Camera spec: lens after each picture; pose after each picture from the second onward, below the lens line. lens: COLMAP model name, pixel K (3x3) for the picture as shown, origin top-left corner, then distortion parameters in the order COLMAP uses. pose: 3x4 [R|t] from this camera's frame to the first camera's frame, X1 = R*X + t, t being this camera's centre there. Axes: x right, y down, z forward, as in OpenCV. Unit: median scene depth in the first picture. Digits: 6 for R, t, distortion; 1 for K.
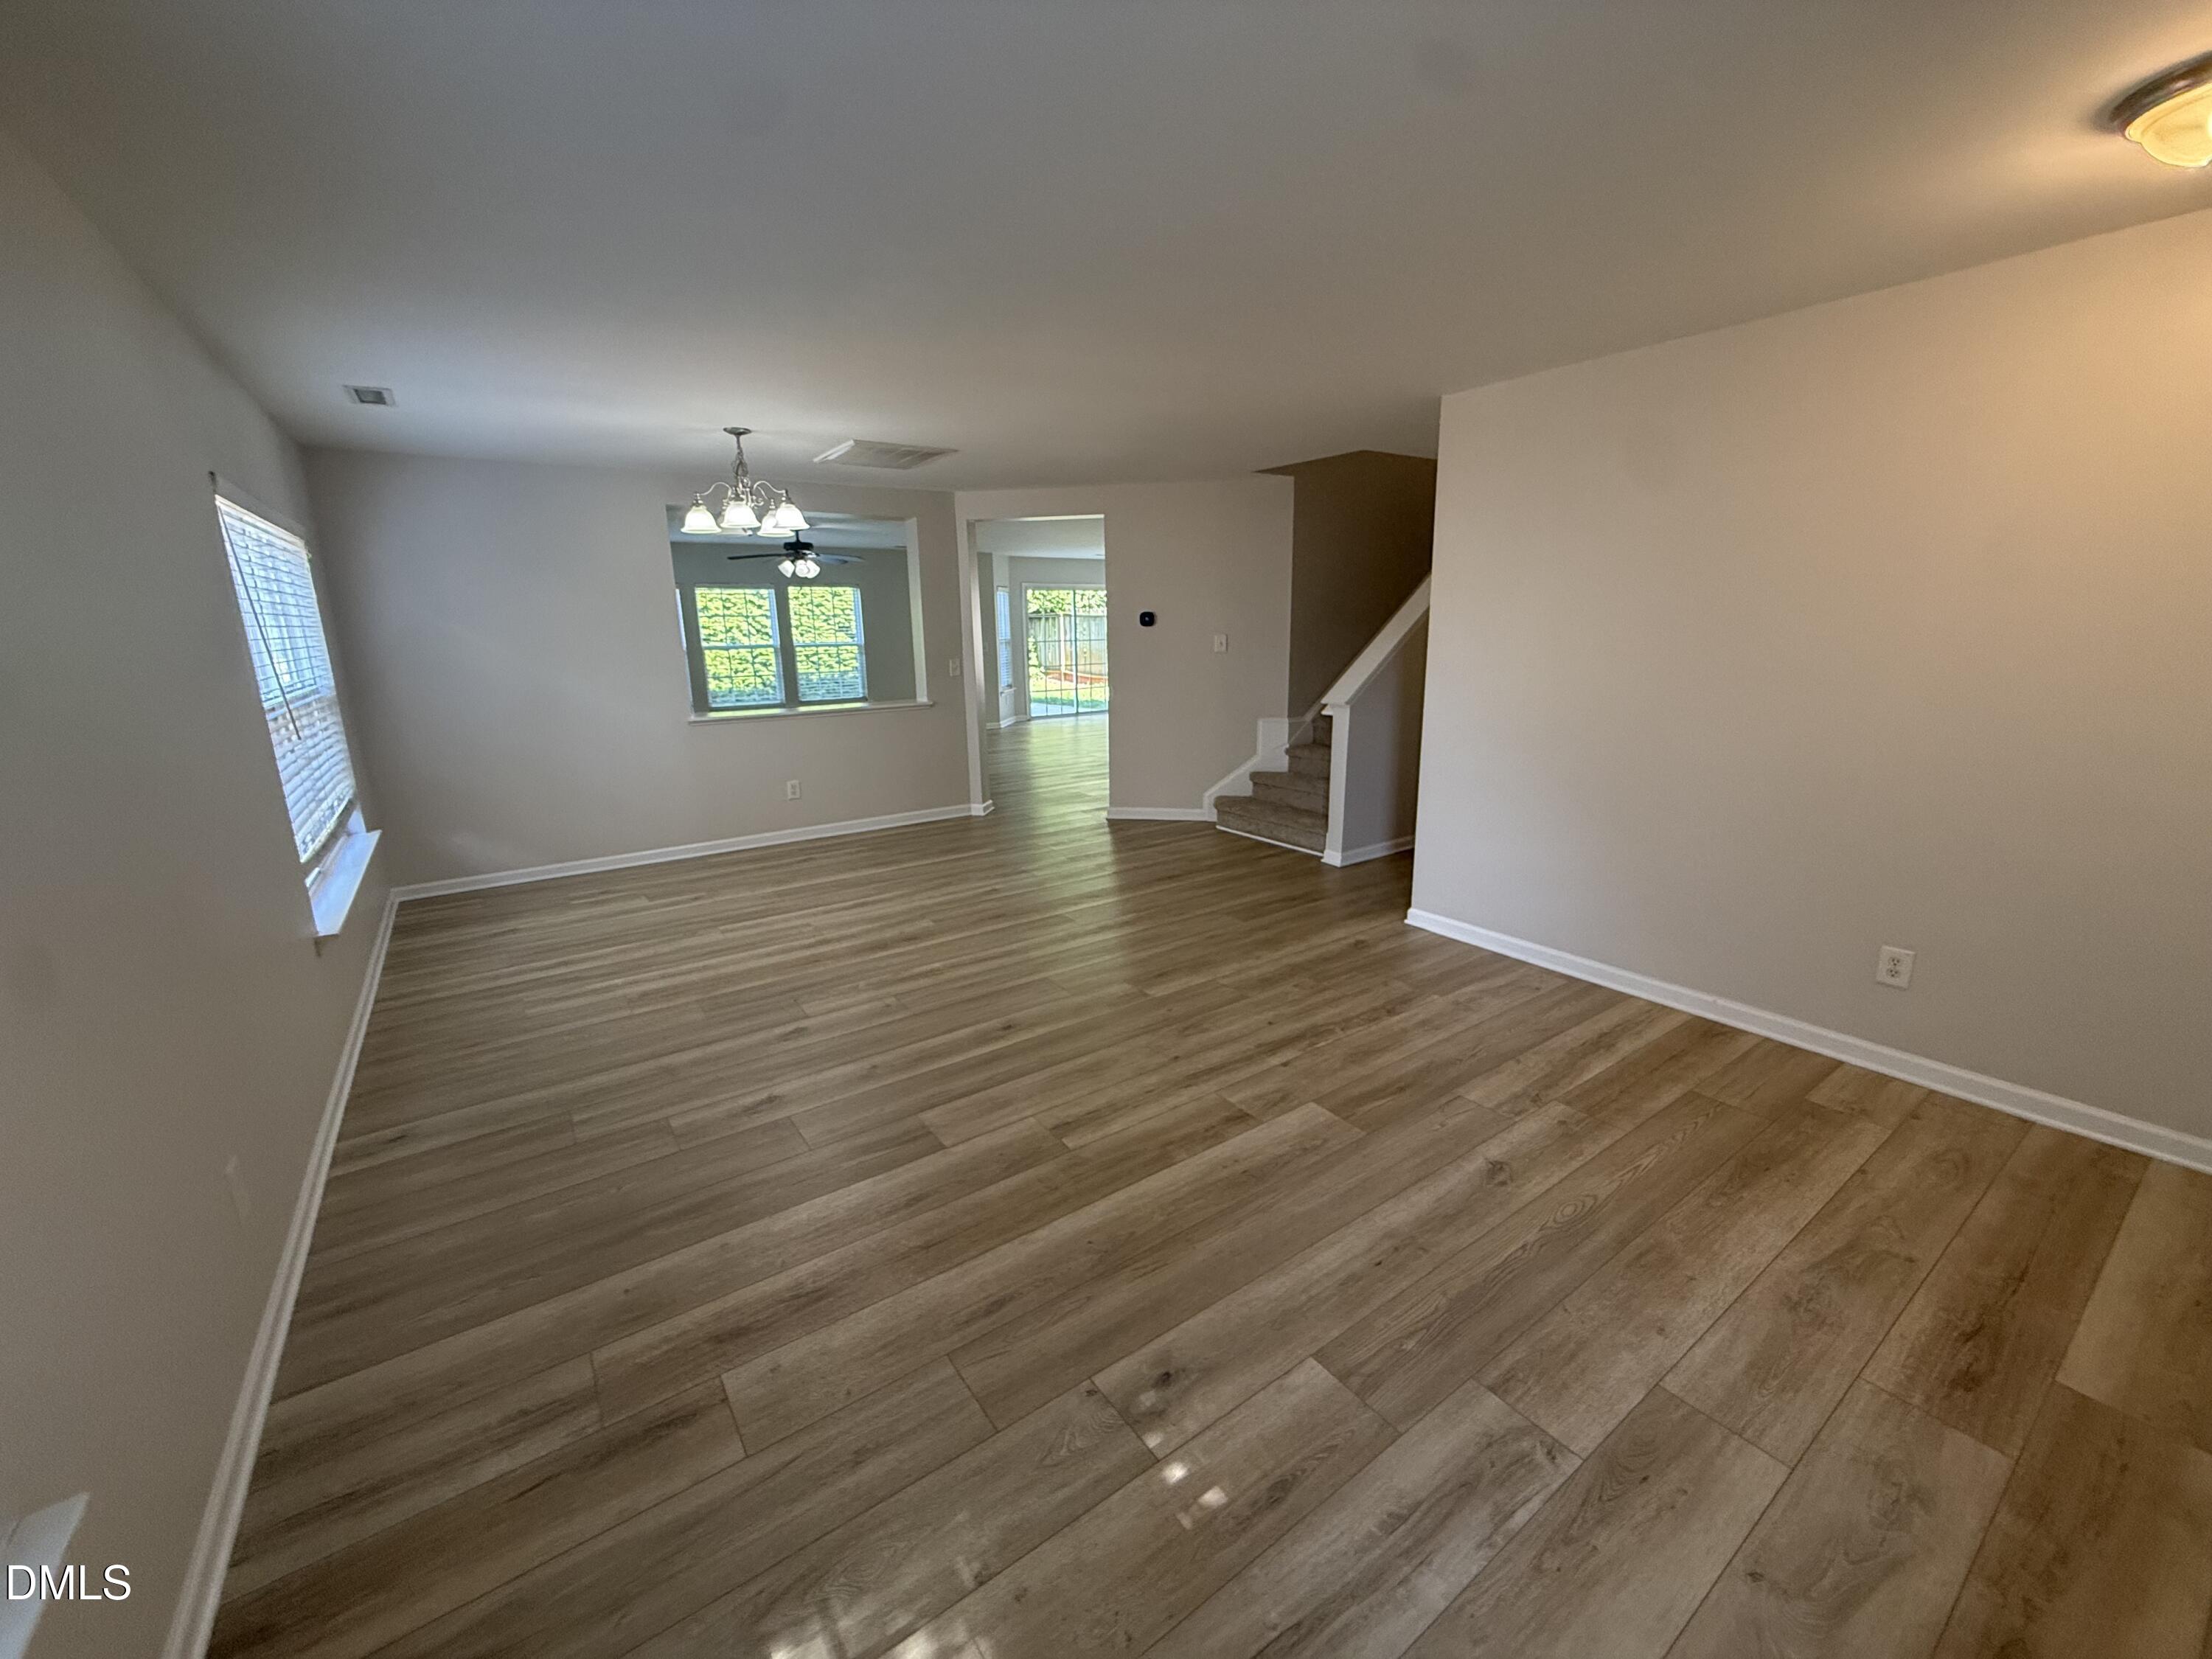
lens RADIAL K [[878.8, 0, 1105.1], [0, 878.8, 834.7], [0, 0, 1]] dist [0.003040, -0.000036]
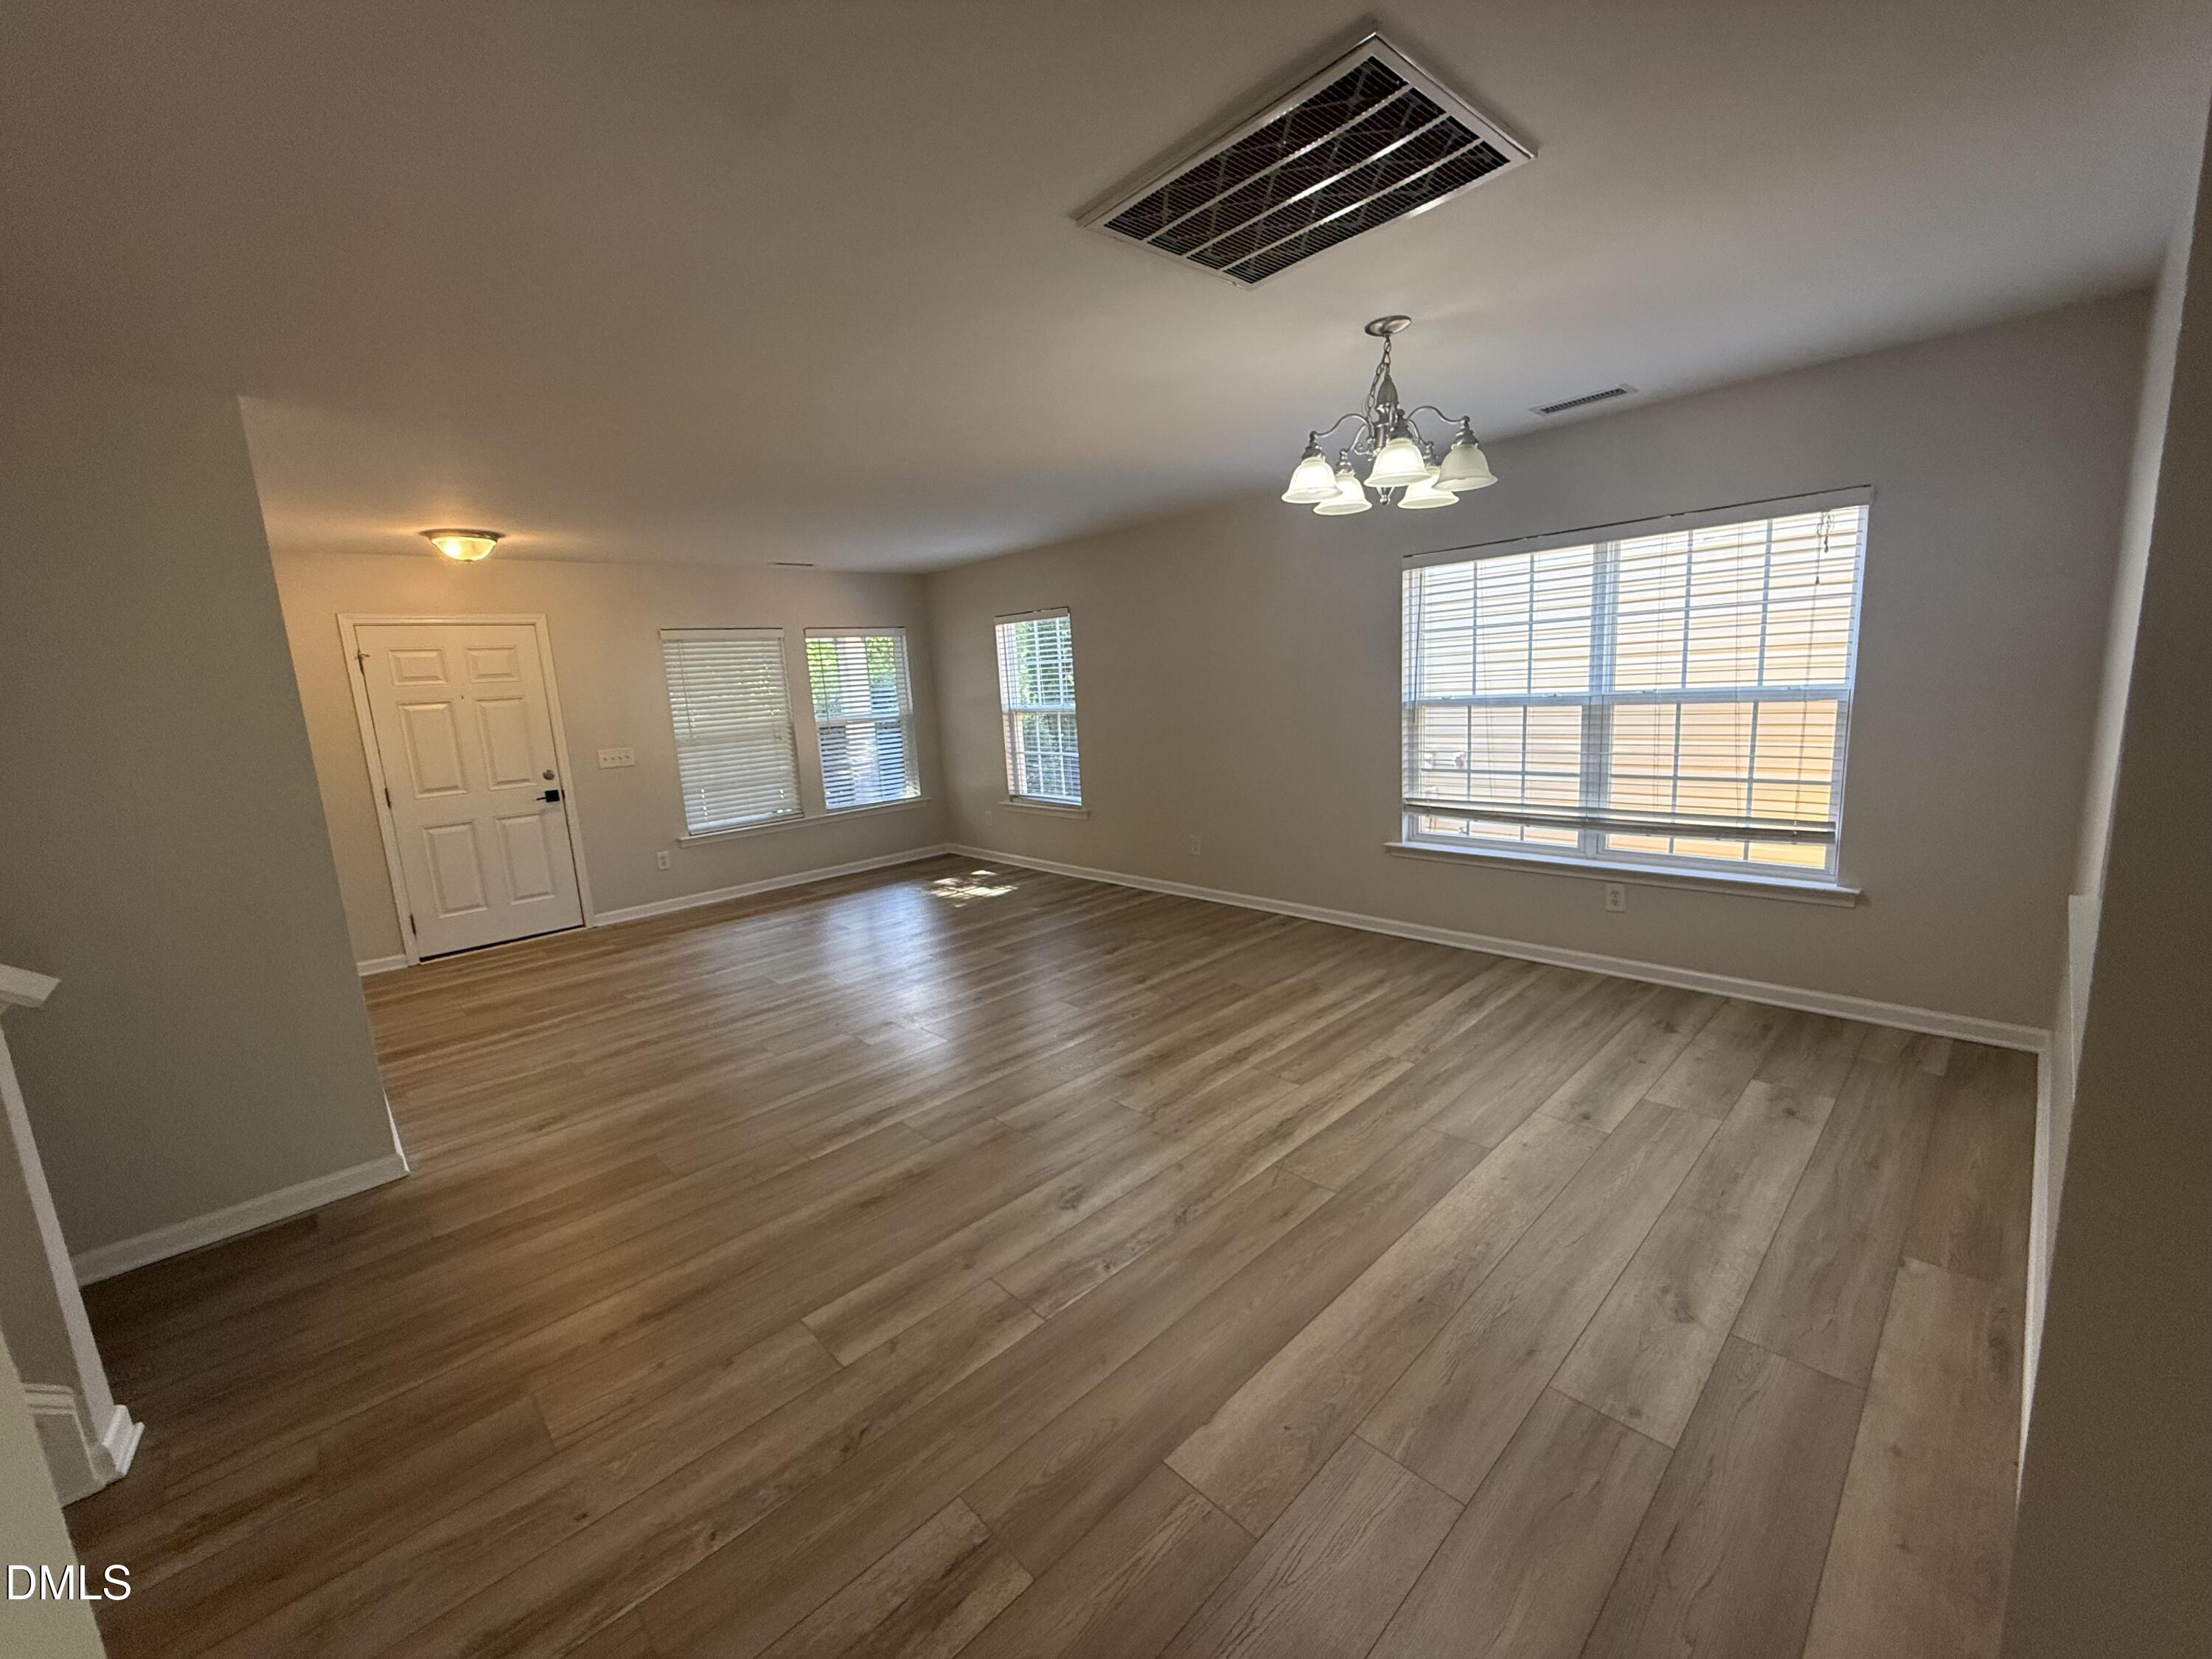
lens RADIAL K [[878.8, 0, 1097.3], [0, 878.8, 829.9], [0, 0, 1]] dist [0.003040, -0.000036]
pose [[-0.987838, 0.100118, -0.118968, -0.130292], [0.043690, 0.913017, 0.405574, -0.422385], [0.149225, 0.395444, -0.906287, 1.728332]]
